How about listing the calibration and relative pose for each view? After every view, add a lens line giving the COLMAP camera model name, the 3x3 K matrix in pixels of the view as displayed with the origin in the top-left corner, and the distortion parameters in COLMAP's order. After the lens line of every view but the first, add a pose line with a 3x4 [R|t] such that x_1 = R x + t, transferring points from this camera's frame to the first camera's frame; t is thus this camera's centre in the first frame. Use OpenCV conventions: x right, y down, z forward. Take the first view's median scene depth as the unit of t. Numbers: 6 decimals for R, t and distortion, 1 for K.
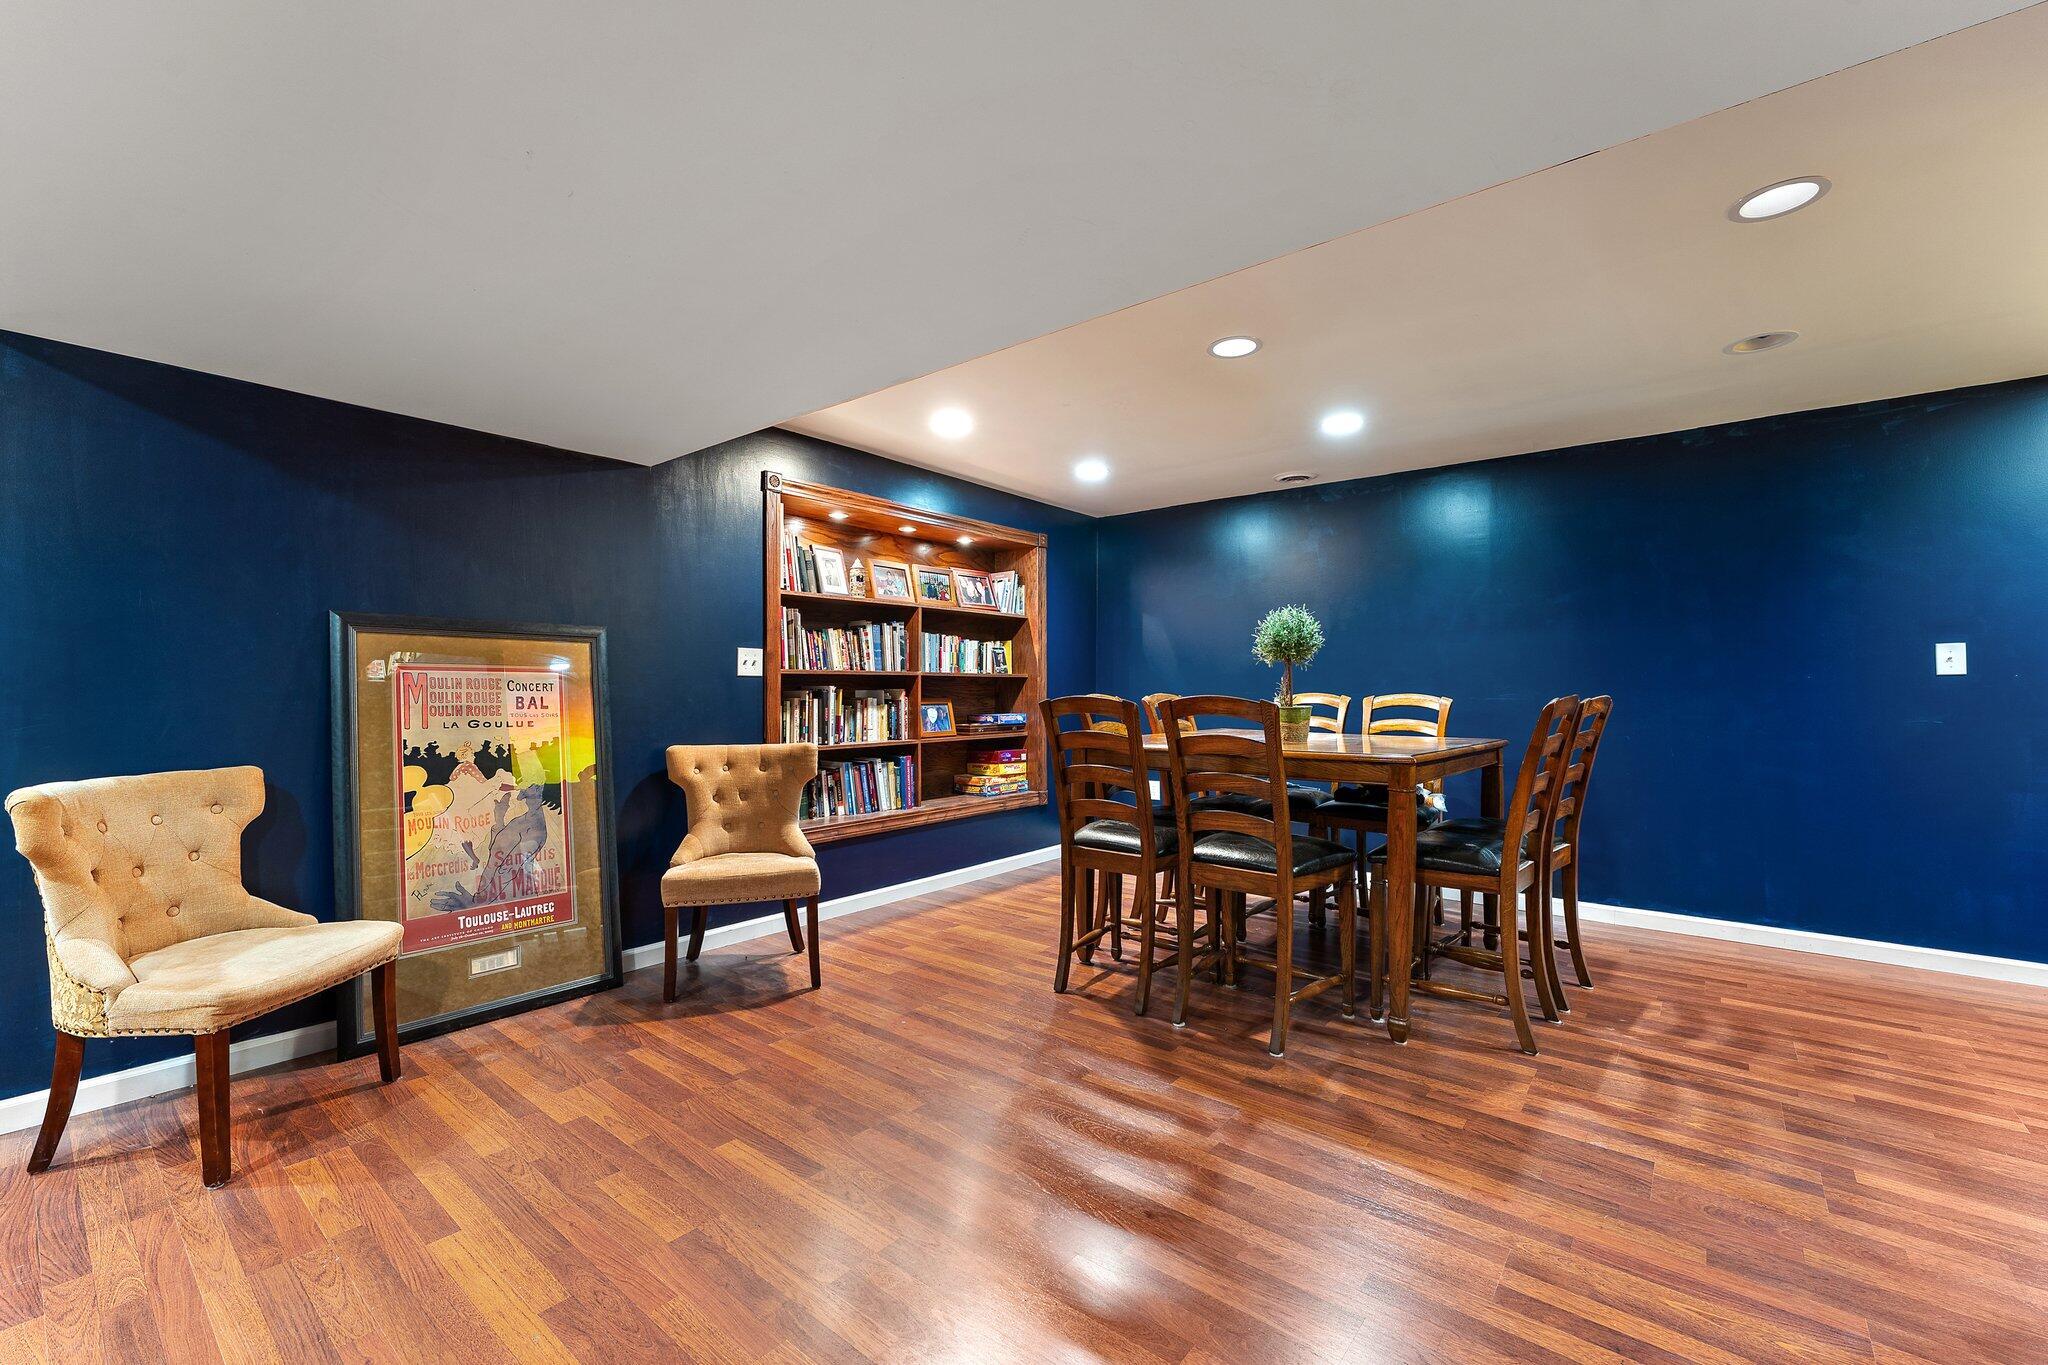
lens RADIAL K [[844.2, 0, 1020.5], [0, 844.2, 686.1], [0, 0, 1]] dist [-0.004775, -0.000168]
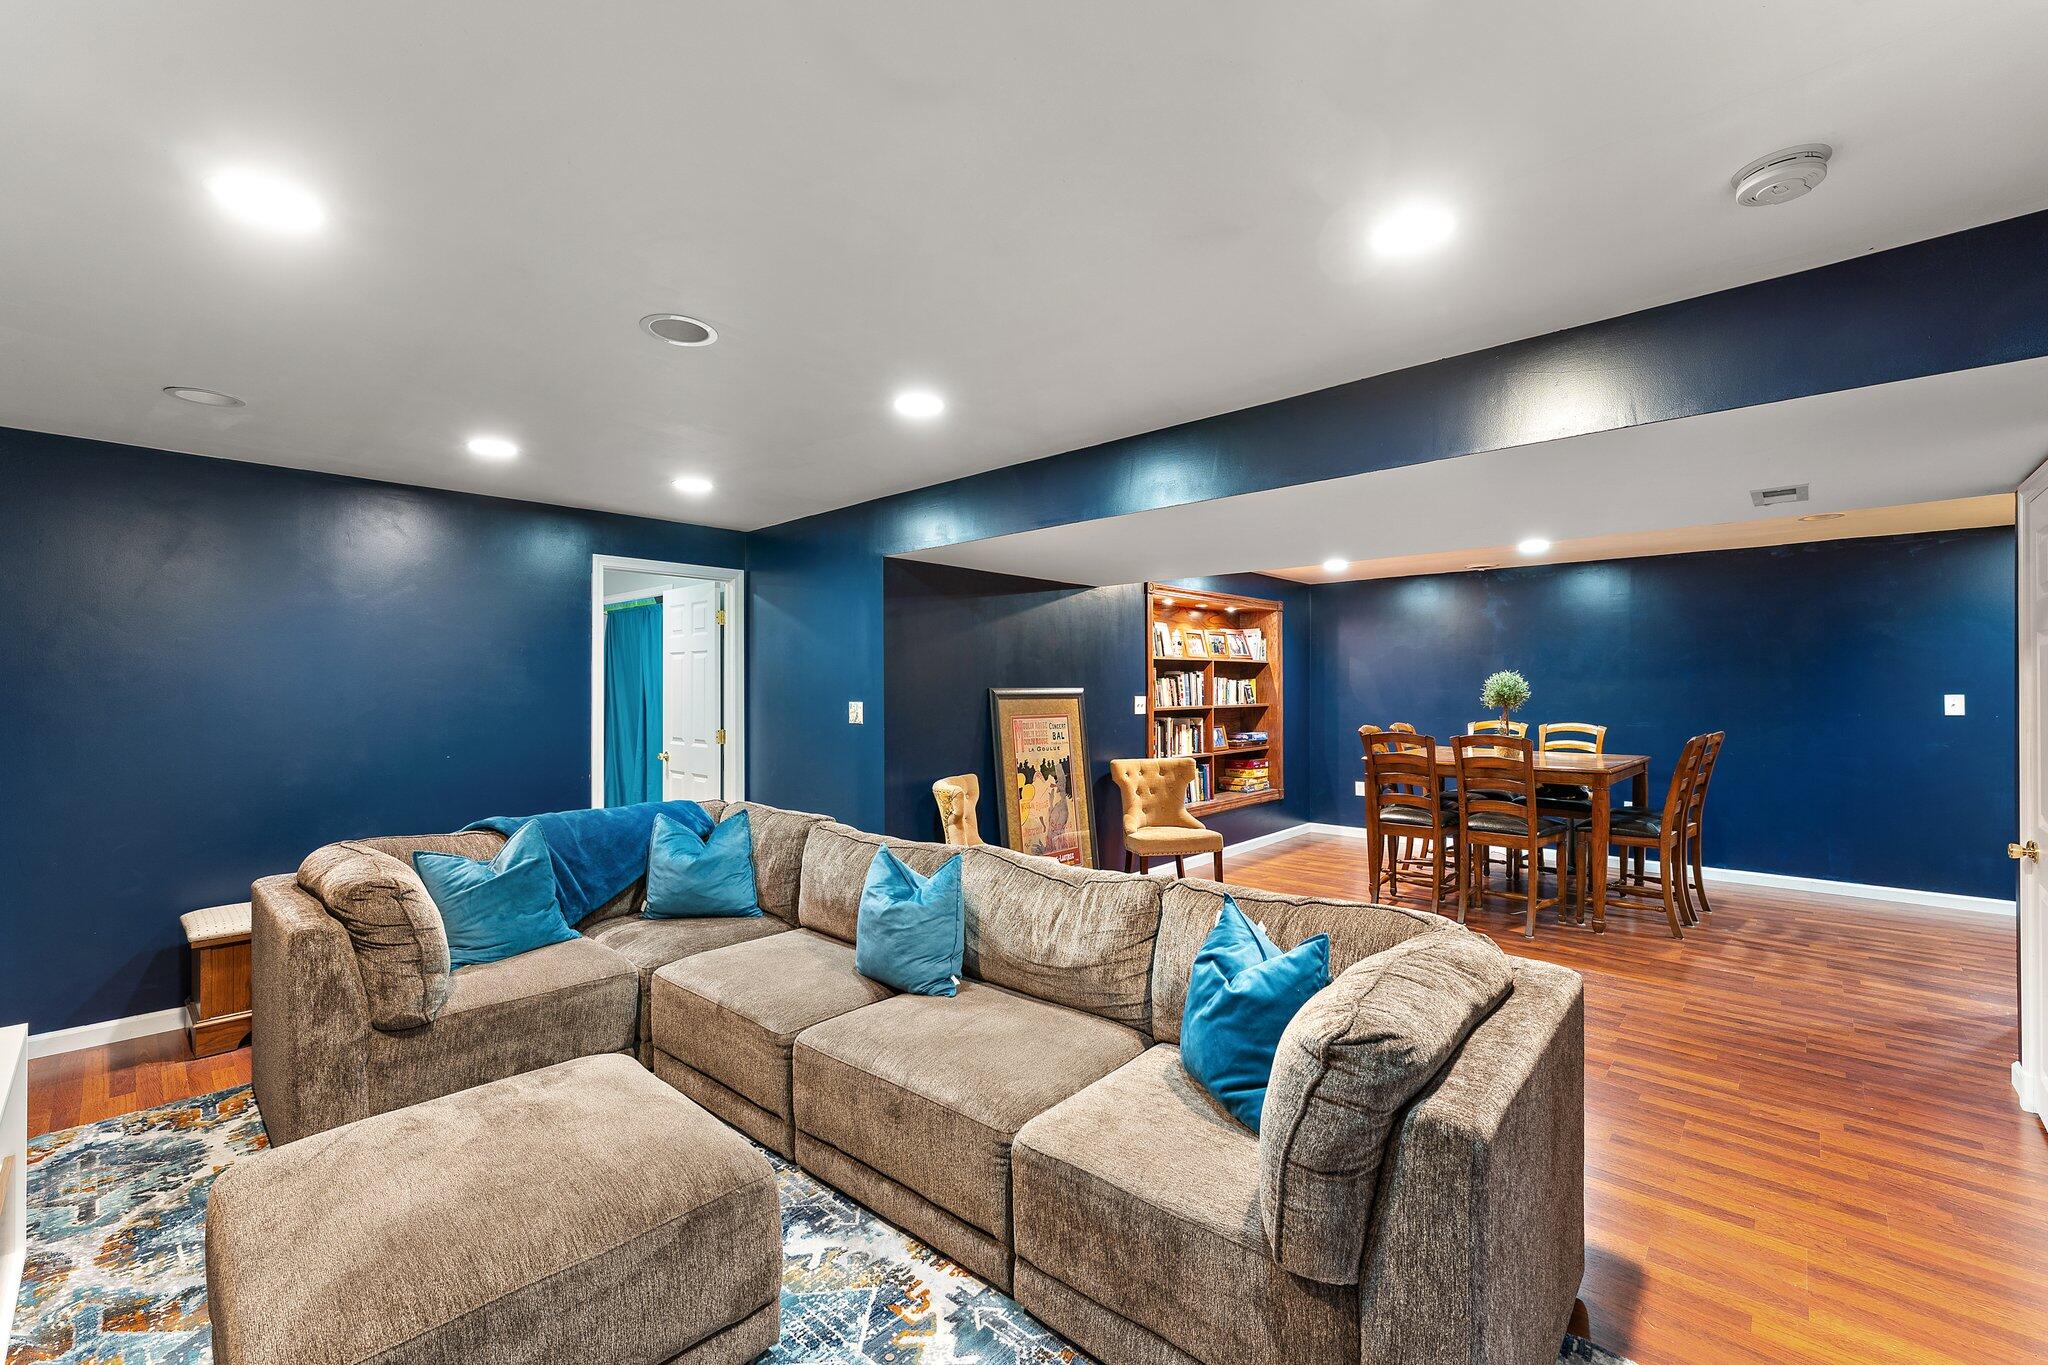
lens RADIAL K [[844.2, 0, 1026.2], [0, 844.2, 686.8], [0, 0, 1]] dist [-0.004775, -0.000168]
pose [[0.998068, -0.003494, -0.062038, -0.414122], [0.003614, 0.999992, 0.001817, -0.062810], [0.062031, -0.002038, 0.998072, -0.537395]]
